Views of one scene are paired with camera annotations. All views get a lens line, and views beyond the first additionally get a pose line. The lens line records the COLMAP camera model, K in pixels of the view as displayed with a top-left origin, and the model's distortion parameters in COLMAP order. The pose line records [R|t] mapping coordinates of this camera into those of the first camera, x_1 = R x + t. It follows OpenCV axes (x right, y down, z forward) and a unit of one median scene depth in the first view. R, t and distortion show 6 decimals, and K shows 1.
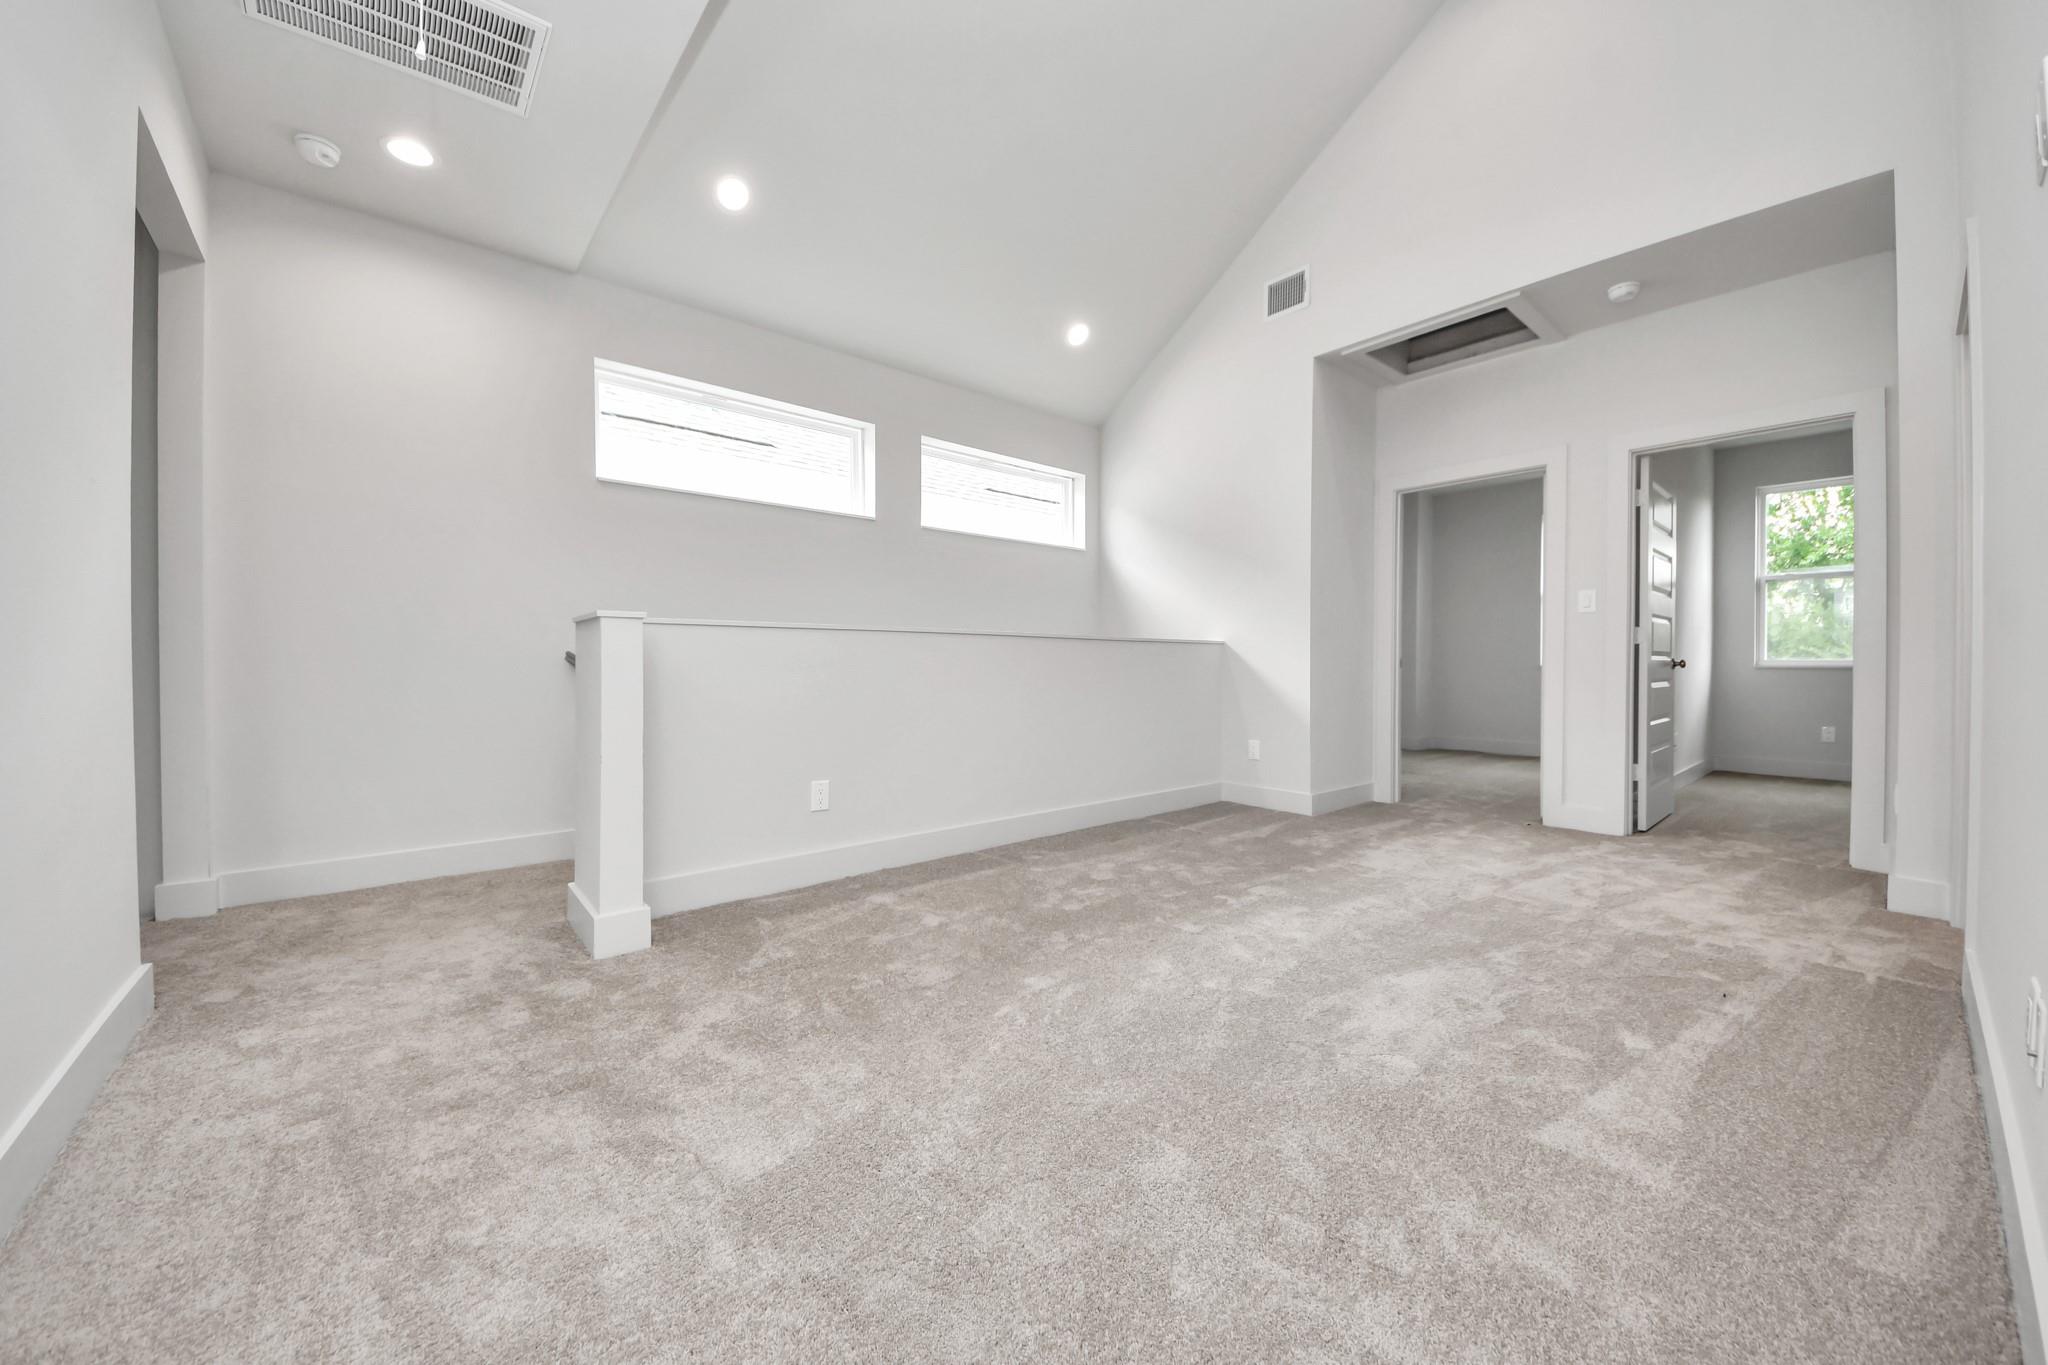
lens RADIAL K [[736.2, 0, 1024.0], [0, 736.2, 682.5], [0, 0, 1]] dist [0.021488, -0.014734]
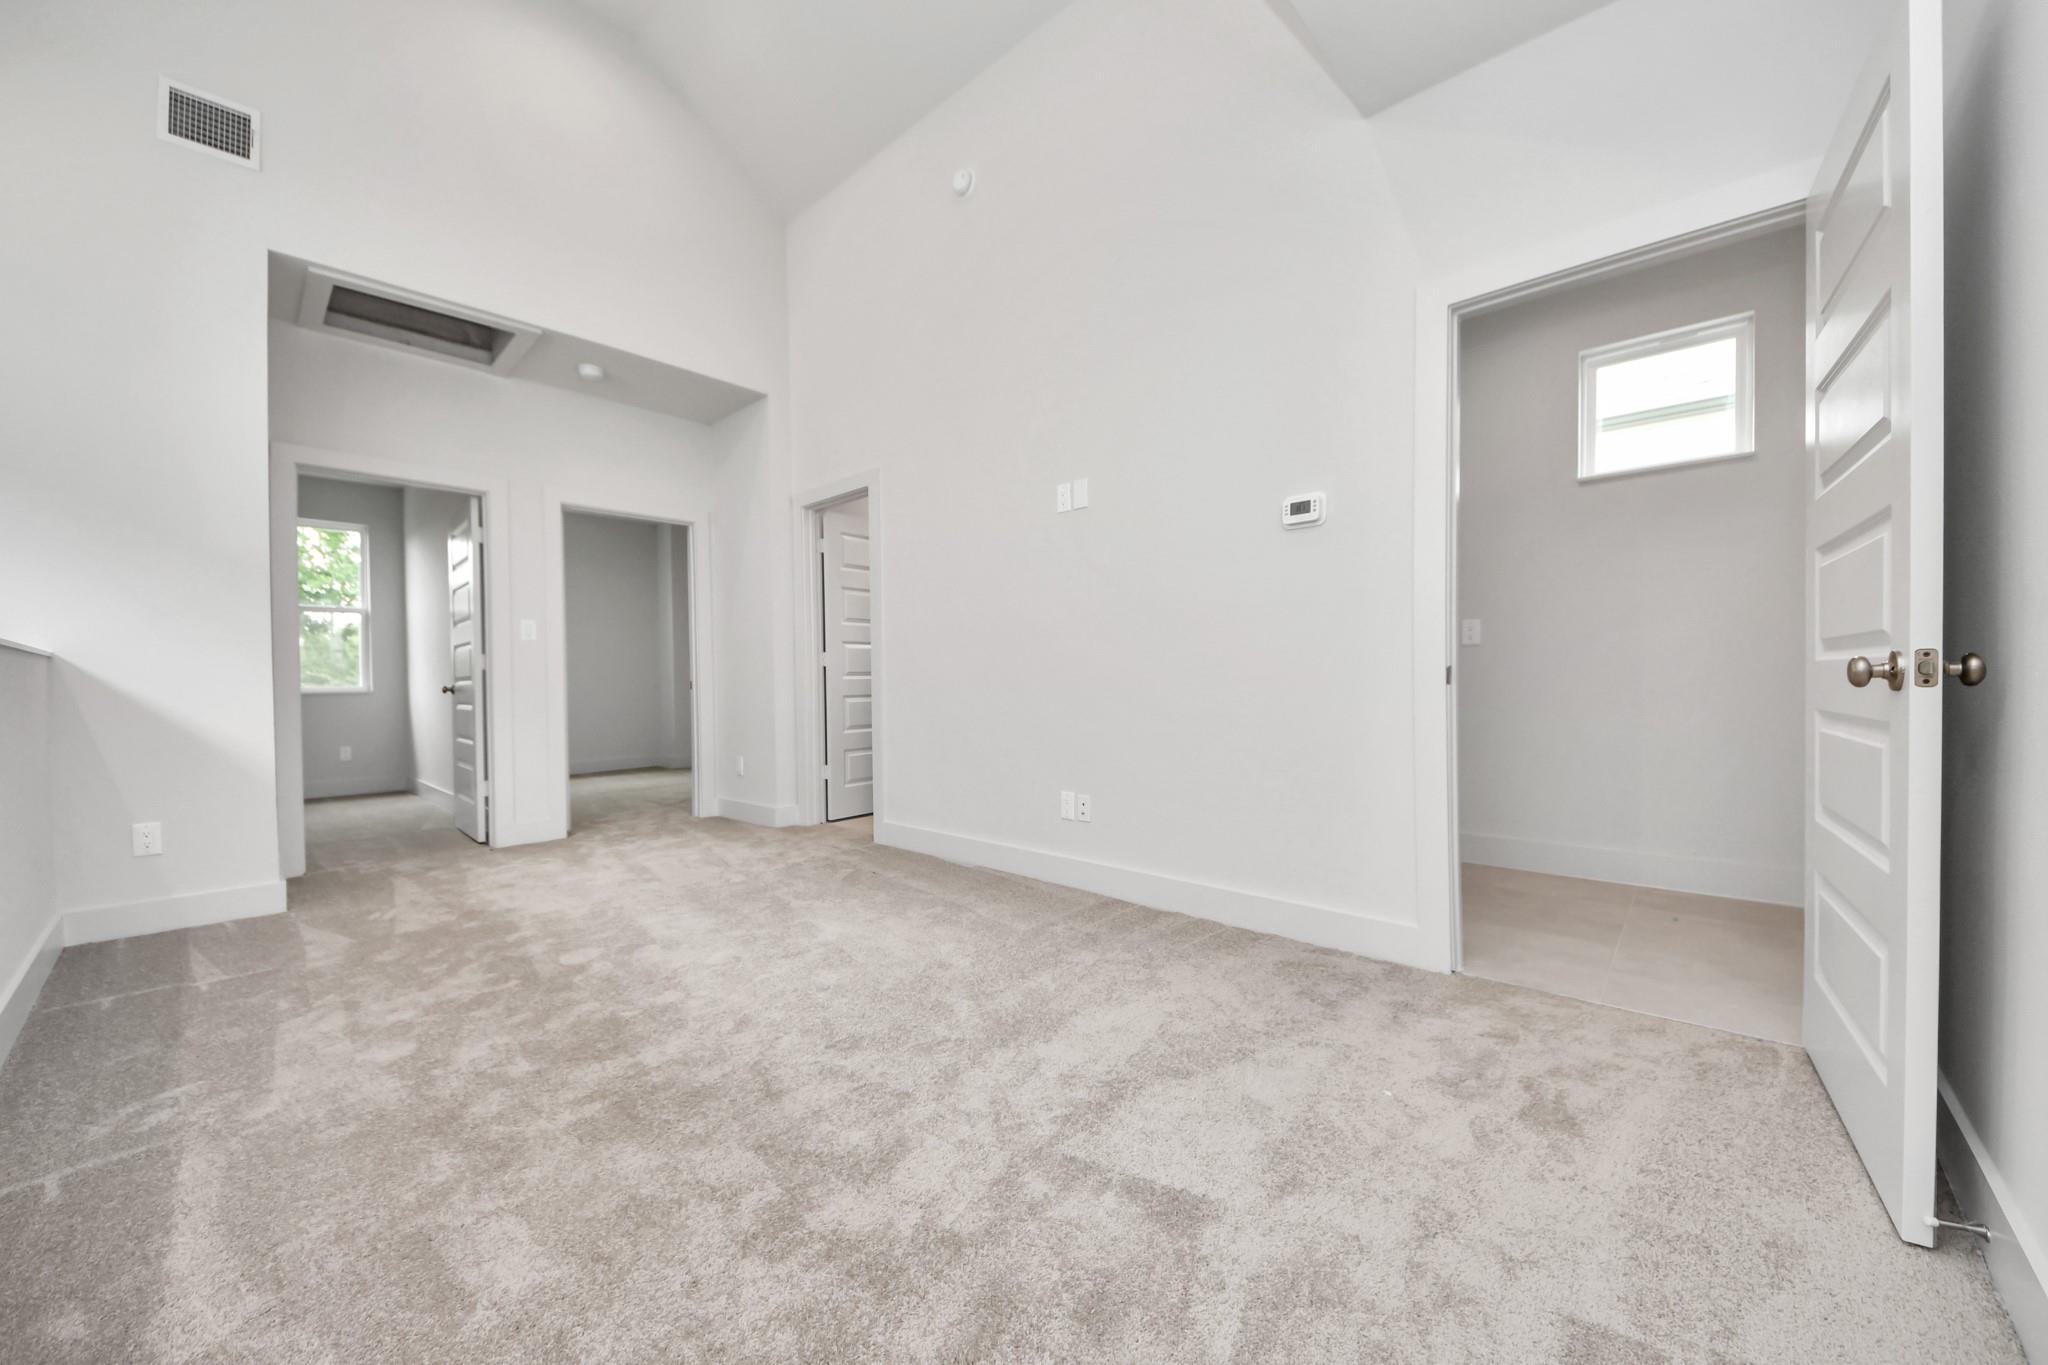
lens RADIAL K [[736.2, 0, 1024.0], [0, 736.2, 682.5], [0, 0, 1]] dist [0.021488, -0.014734]
pose [[-0.118960, -0.004594, 0.992888, -0.520569], [0.040024, 0.999154, 0.009418, -0.016074], [-0.992092, 0.040860, -0.118675, 0.537546]]
